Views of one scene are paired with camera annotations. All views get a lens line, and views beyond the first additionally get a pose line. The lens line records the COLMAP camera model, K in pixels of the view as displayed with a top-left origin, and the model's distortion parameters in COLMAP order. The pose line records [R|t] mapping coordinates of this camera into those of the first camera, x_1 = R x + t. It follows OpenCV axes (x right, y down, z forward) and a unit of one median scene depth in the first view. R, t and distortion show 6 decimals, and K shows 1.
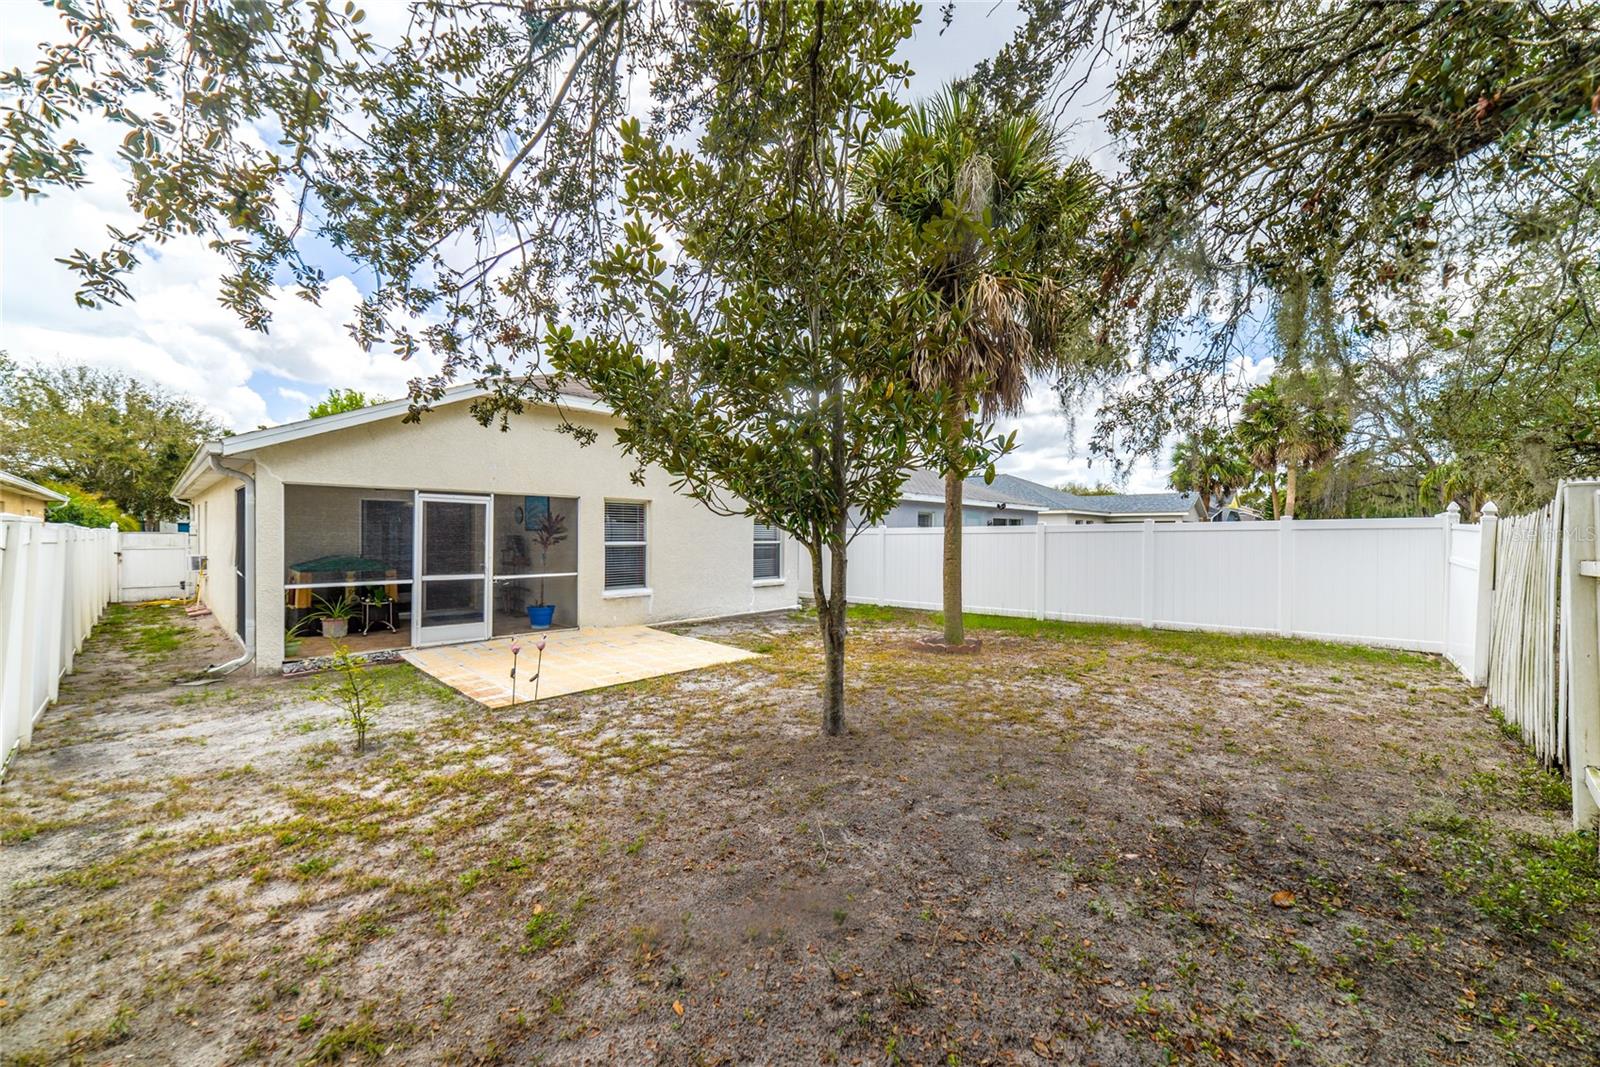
lens RADIAL K [[612.9, 0, 800.0], [0, 612.9, 533.5], [0, 0, 1]] dist [-0.000051, -0.000006]
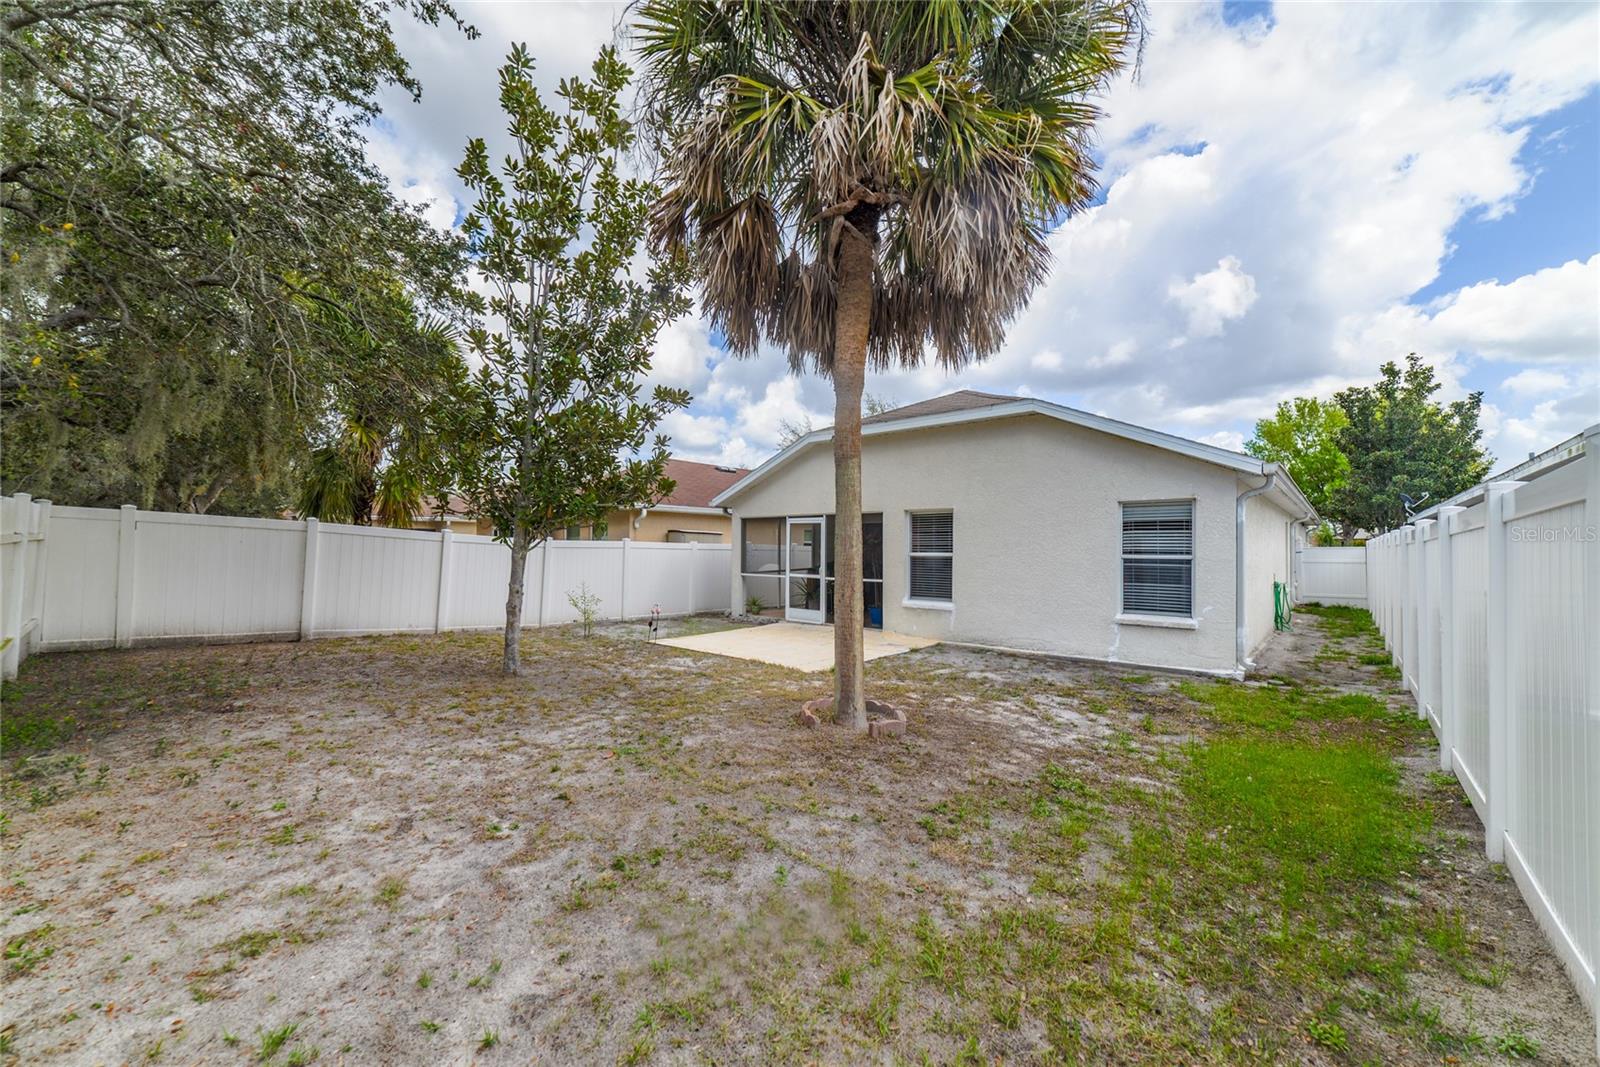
lens RADIAL K [[612.9, 0, 800.0], [0, 612.9, 533.5], [0, 0, 1]] dist [-0.000051, -0.000006]
pose [[0.073246, -0.018056, -0.997150, 0.699465], [0.001397, 0.999837, -0.018002, -0.000816], [0.997313, -0.000074, 0.073260, 0.729810]]
